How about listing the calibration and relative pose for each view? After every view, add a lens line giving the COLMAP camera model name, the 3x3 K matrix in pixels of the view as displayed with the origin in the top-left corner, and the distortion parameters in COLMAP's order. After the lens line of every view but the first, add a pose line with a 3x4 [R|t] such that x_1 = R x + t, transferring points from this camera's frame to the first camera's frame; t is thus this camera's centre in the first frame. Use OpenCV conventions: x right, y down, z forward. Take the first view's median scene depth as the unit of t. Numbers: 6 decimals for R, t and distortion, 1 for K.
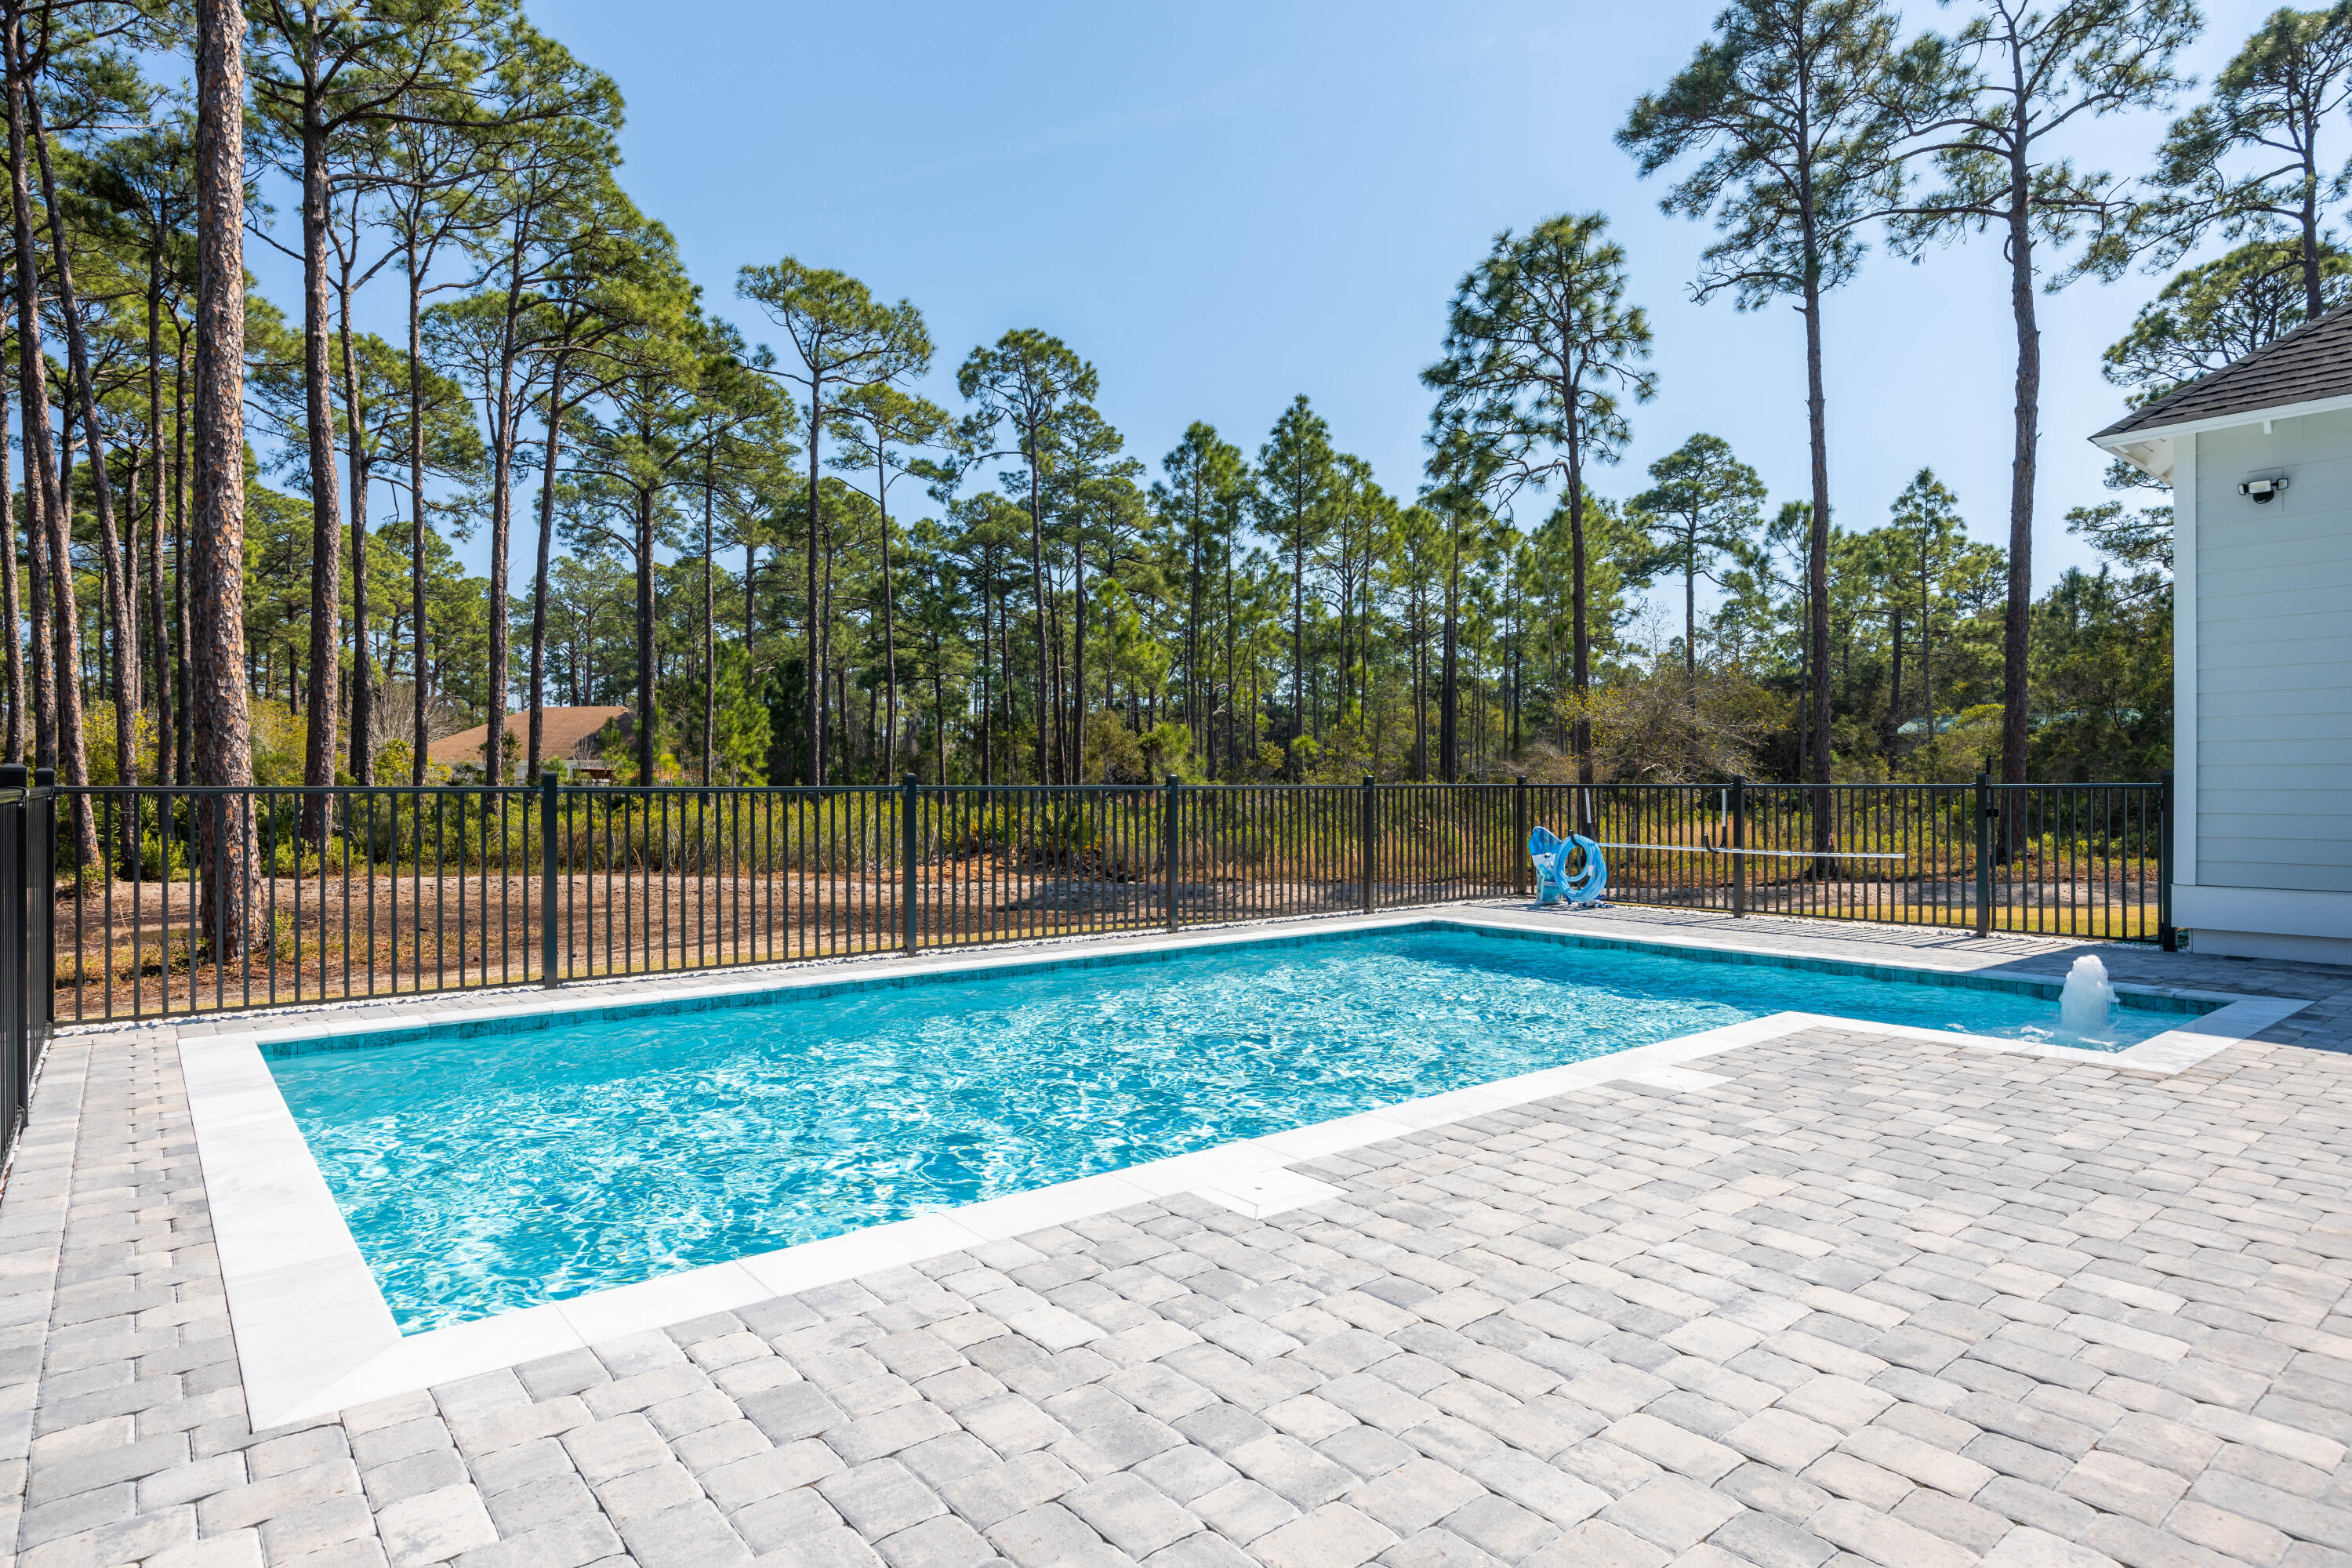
lens RADIAL K [[1291.6, 0, 1176.0], [0, 1291.6, 784.0], [0, 0, 1]] dist [-0.003972, -0.001188]
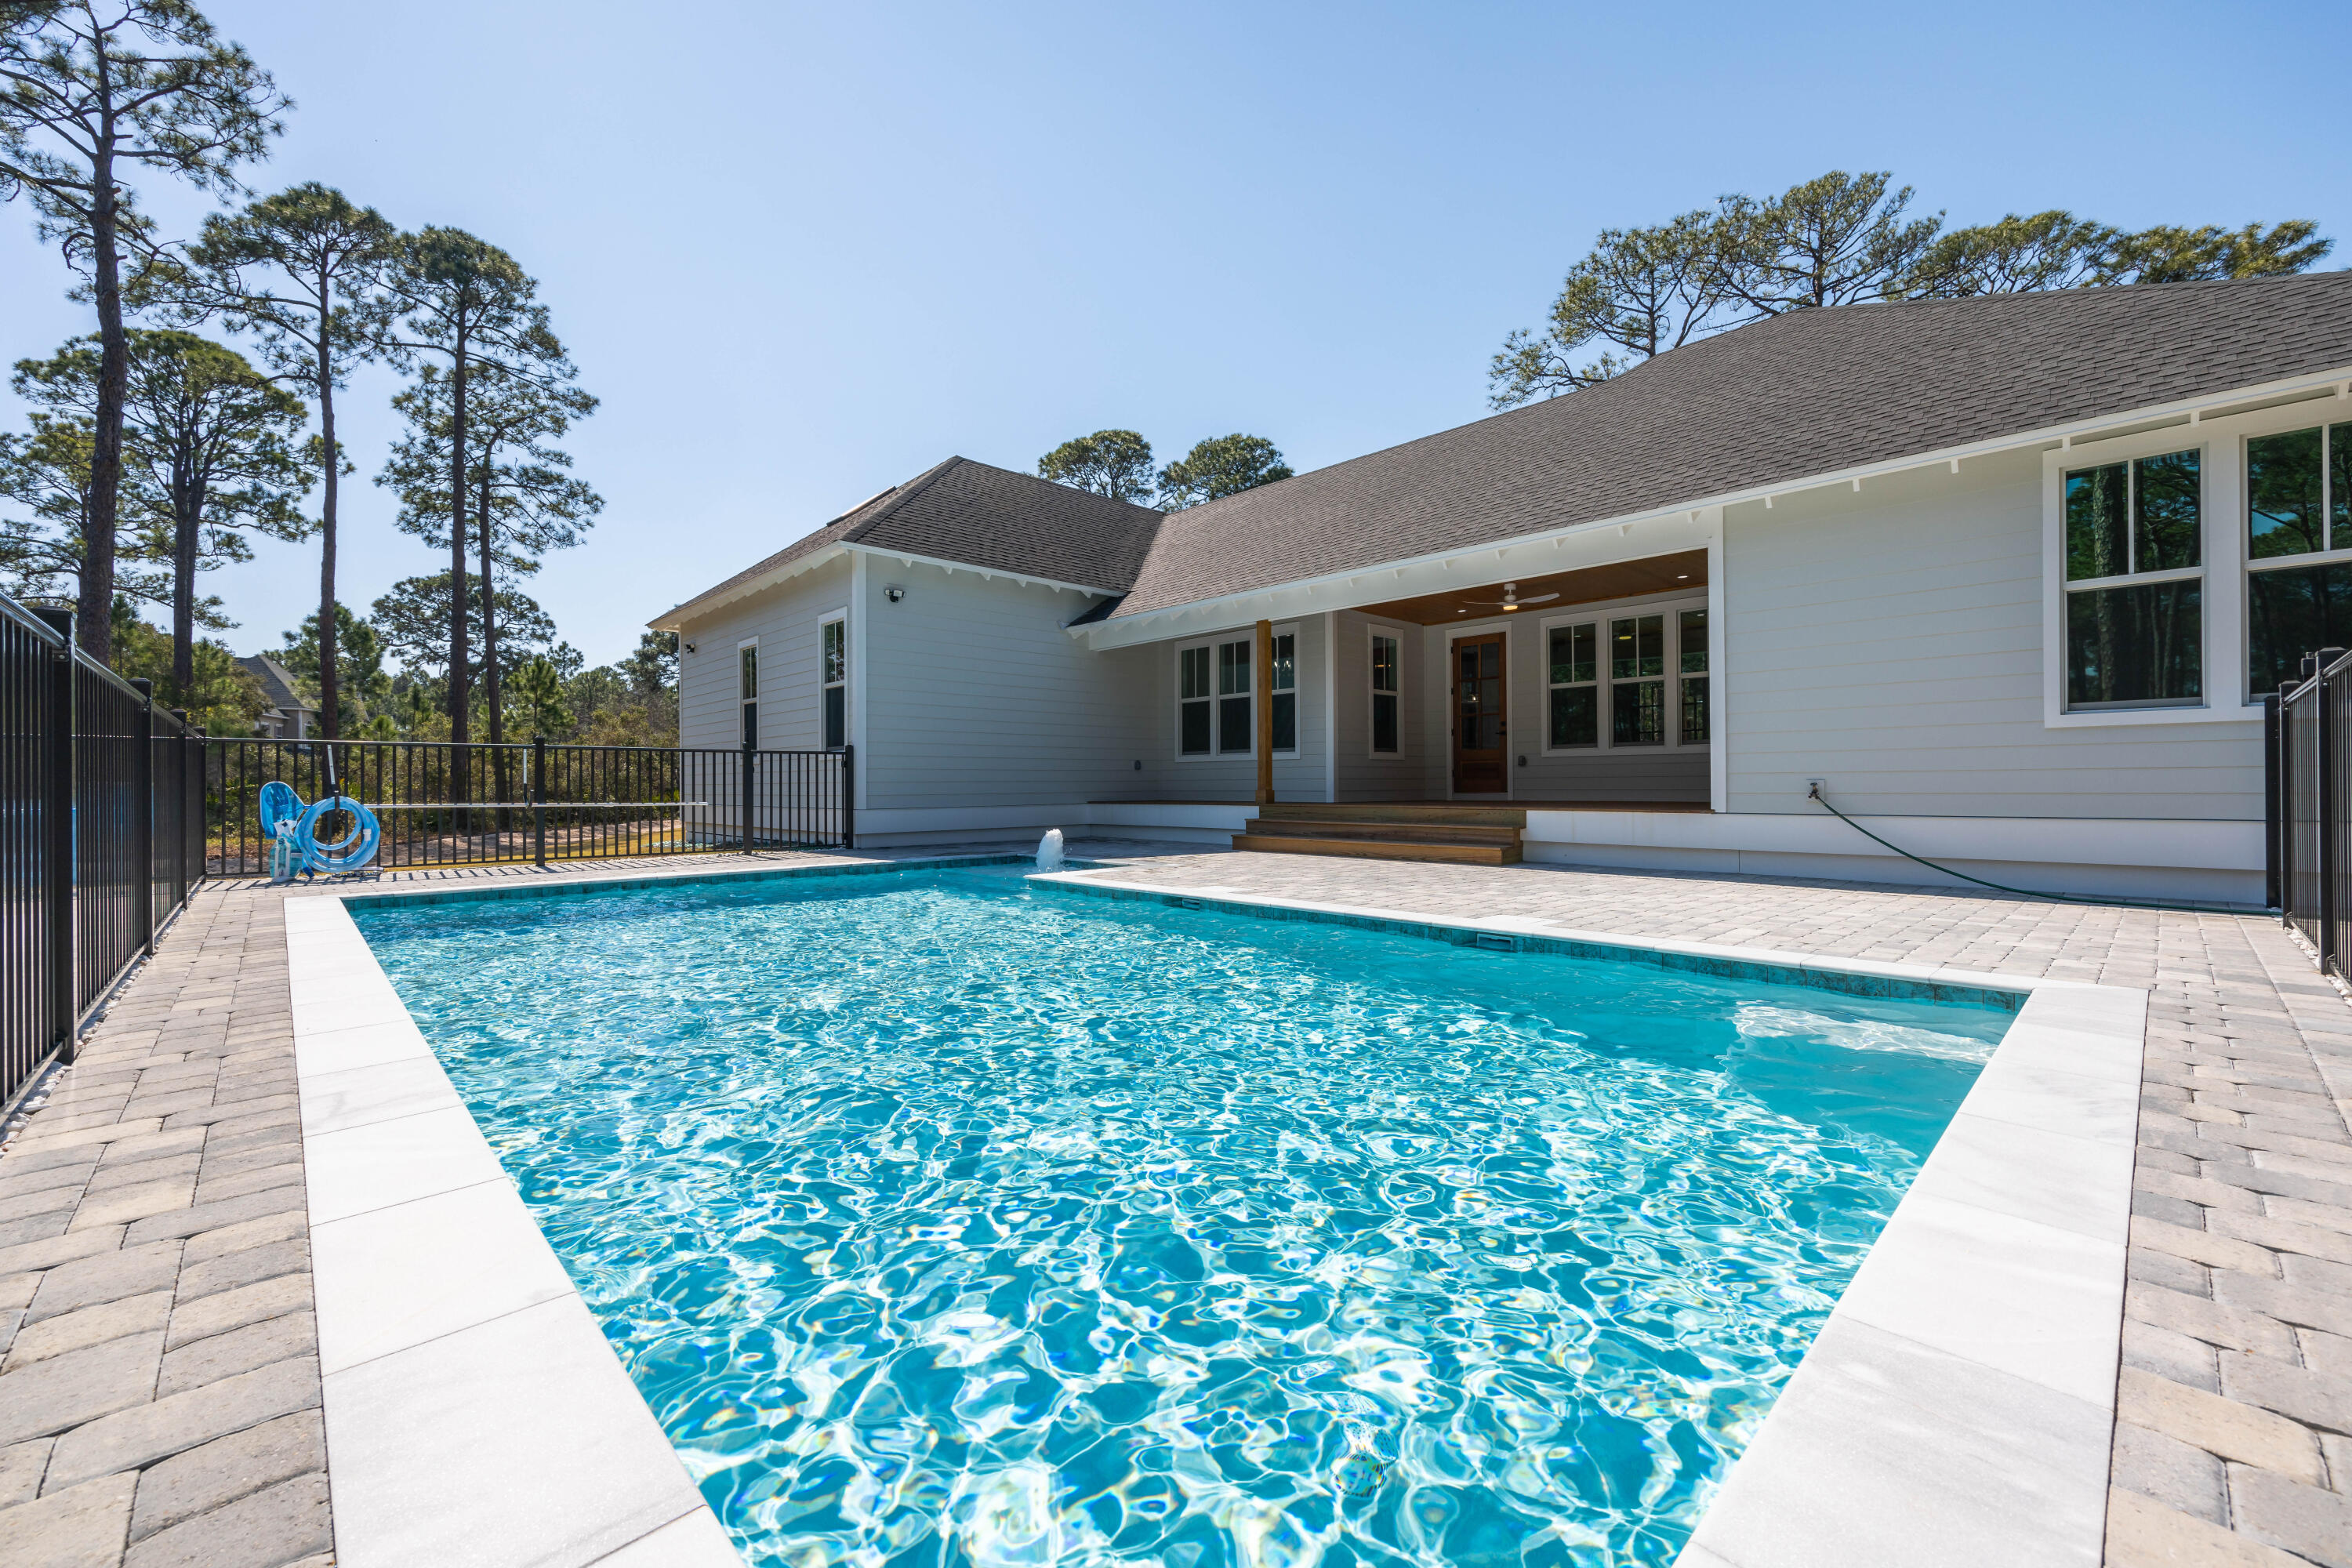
lens RADIAL K [[945.0, 0, 1176.0], [0, 945.0, 784.0], [0, 0, 1]] dist [-0.001600, 0.000089]
pose [[-0.075914, 0.002786, 0.997110, -0.154622], [0.005362, 0.999983, -0.002386, 0.014198], [-0.997100, 0.005165, -0.075928, 0.196286]]
